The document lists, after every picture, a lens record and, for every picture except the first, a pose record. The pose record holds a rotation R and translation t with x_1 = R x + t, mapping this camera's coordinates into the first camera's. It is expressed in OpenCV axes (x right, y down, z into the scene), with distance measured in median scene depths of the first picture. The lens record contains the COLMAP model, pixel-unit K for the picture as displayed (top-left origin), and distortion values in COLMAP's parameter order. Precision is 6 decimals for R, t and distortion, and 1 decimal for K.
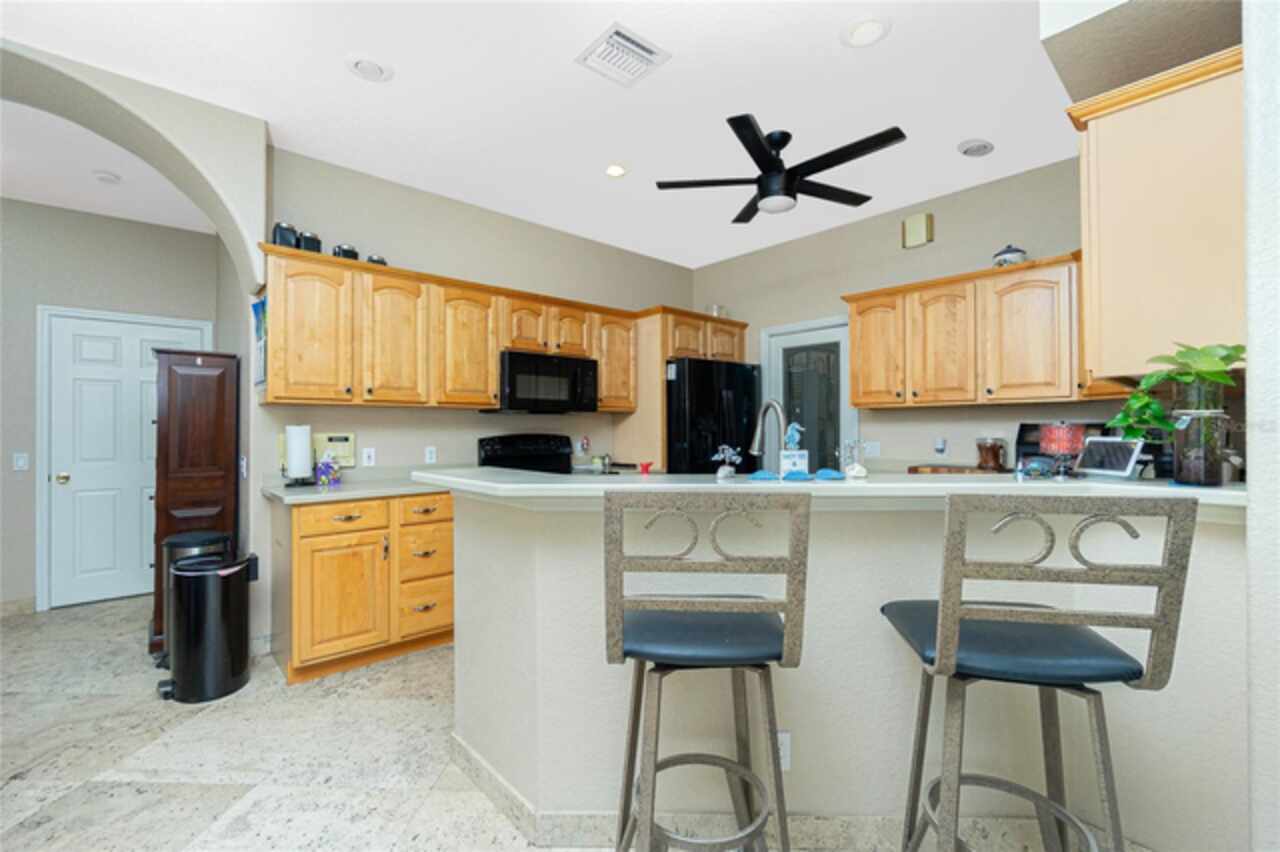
lens RADIAL K [[554.8, 0, 636.6], [0, 554.8, 424.2], [0, 0, 1]] dist [-0.003837, 0.000887]
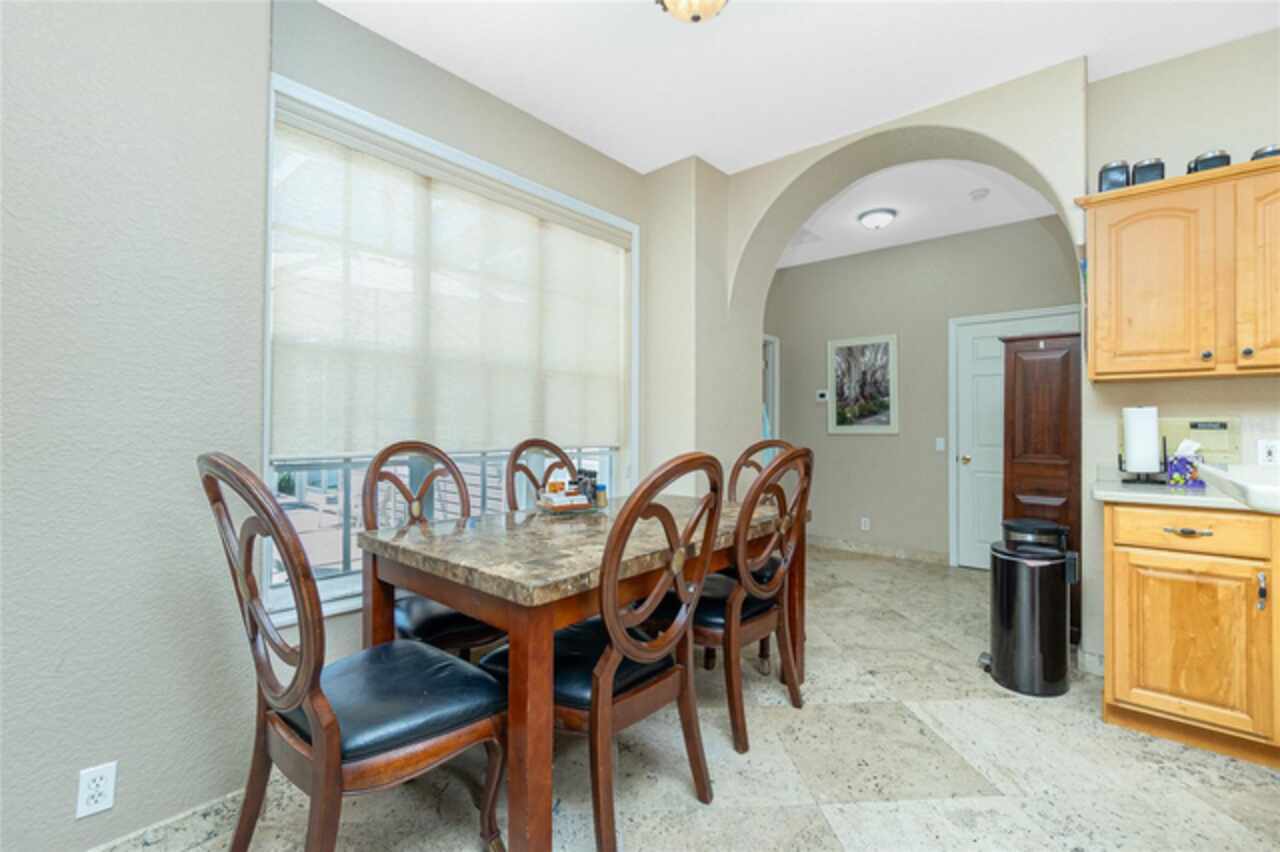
lens RADIAL K [[554.8, 0, 632.8], [0, 554.8, 423.6], [0, 0, 1]] dist [-0.003837, 0.000887]
pose [[0.110559, -0.003776, -0.993862, 0.097657], [0.004213, 0.999986, -0.003331, 0.025061], [0.993861, -0.003819, 0.110573, 0.185146]]
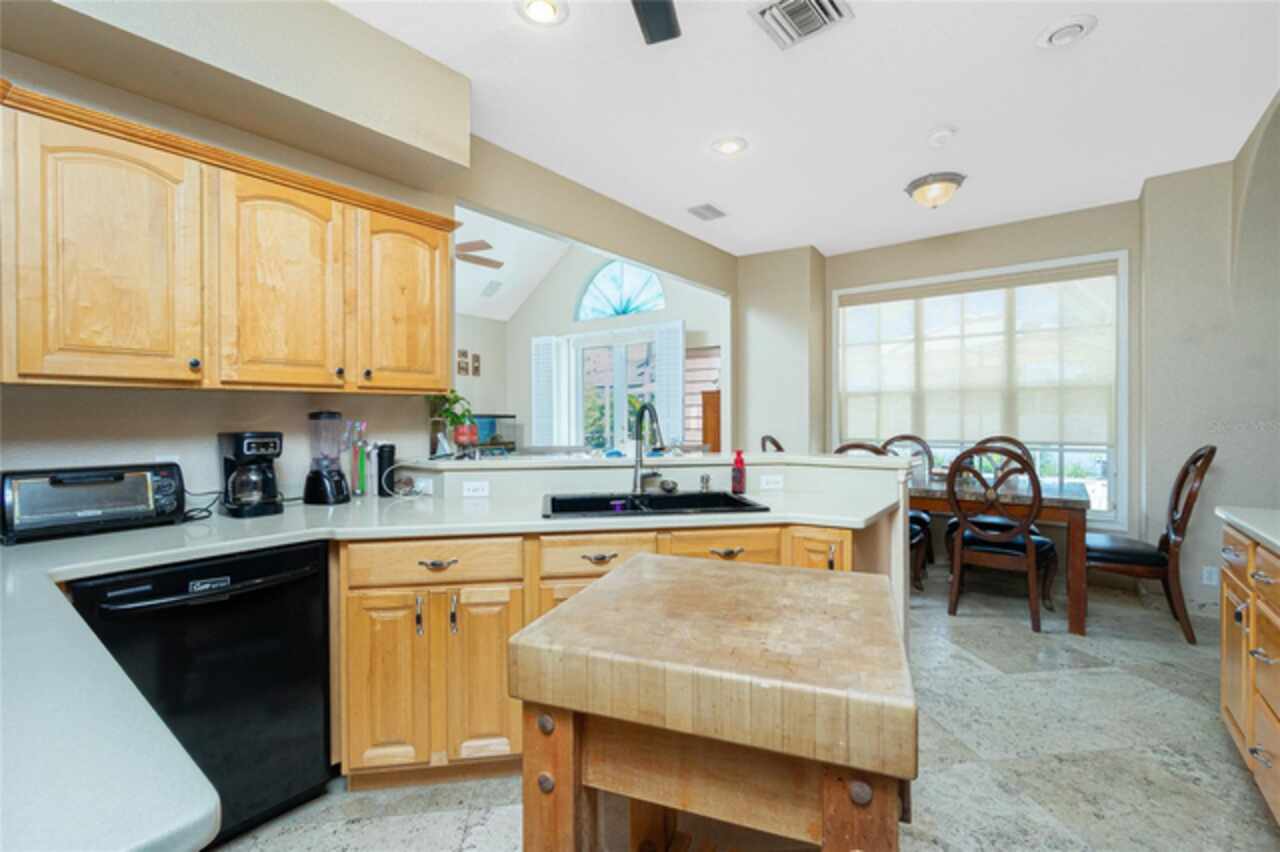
lens RADIAL K [[554.8, 0, 635.4], [0, 554.8, 416.4], [0, 0, 1]] dist [-0.003837, 0.000887]
pose [[-0.983829, 0.005446, -0.179026, 0.318305], [0.006252, 0.999973, -0.003940, -0.005557], [0.178999, -0.004995, -0.983837, 1.420986]]
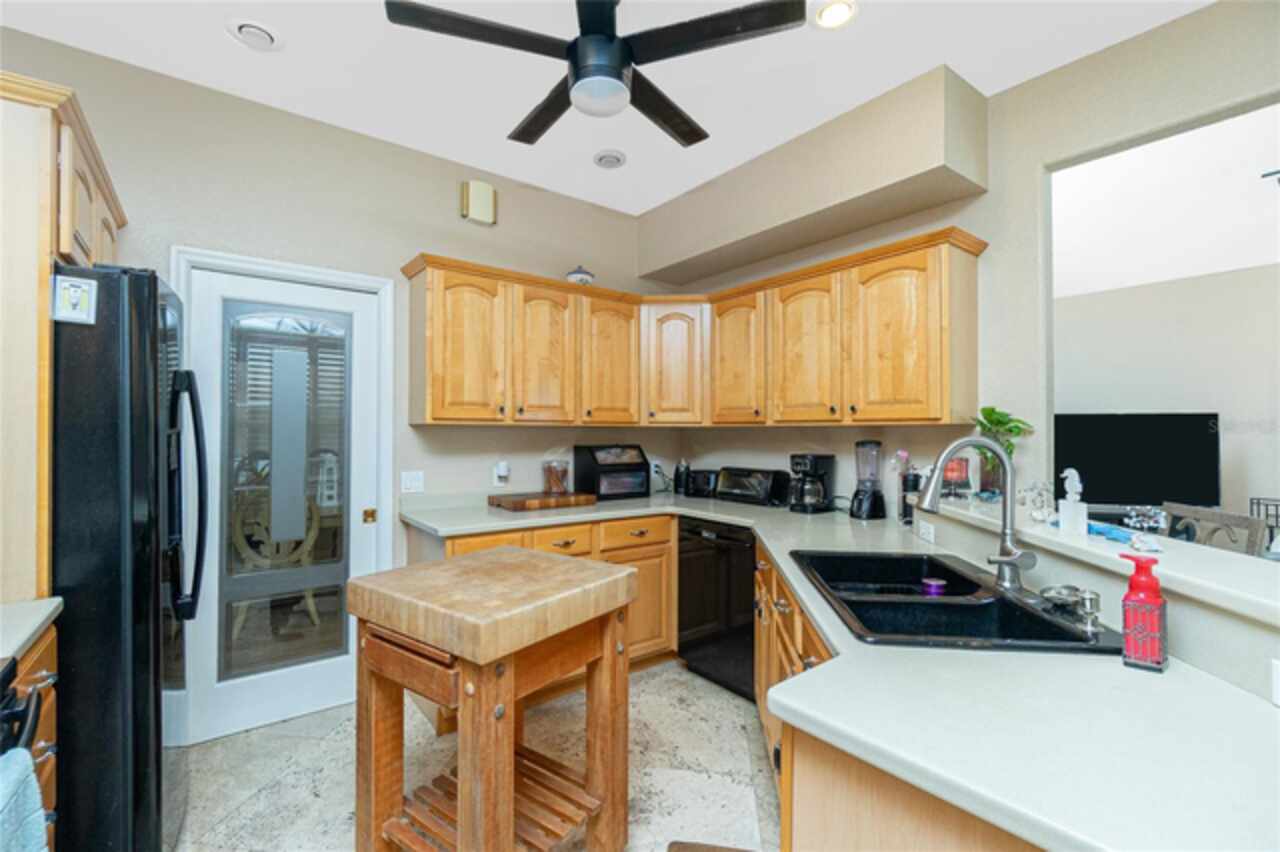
lens RADIAL K [[554.8, 0, 634.7], [0, 554.8, 421.4], [0, 0, 1]] dist [-0.003837, 0.000887]
pose [[0.085501, 0.022208, 0.996091, -0.336309], [-0.011045, 0.999711, -0.021340, -0.025705], [-0.996277, -0.009178, 0.085722, 0.898625]]
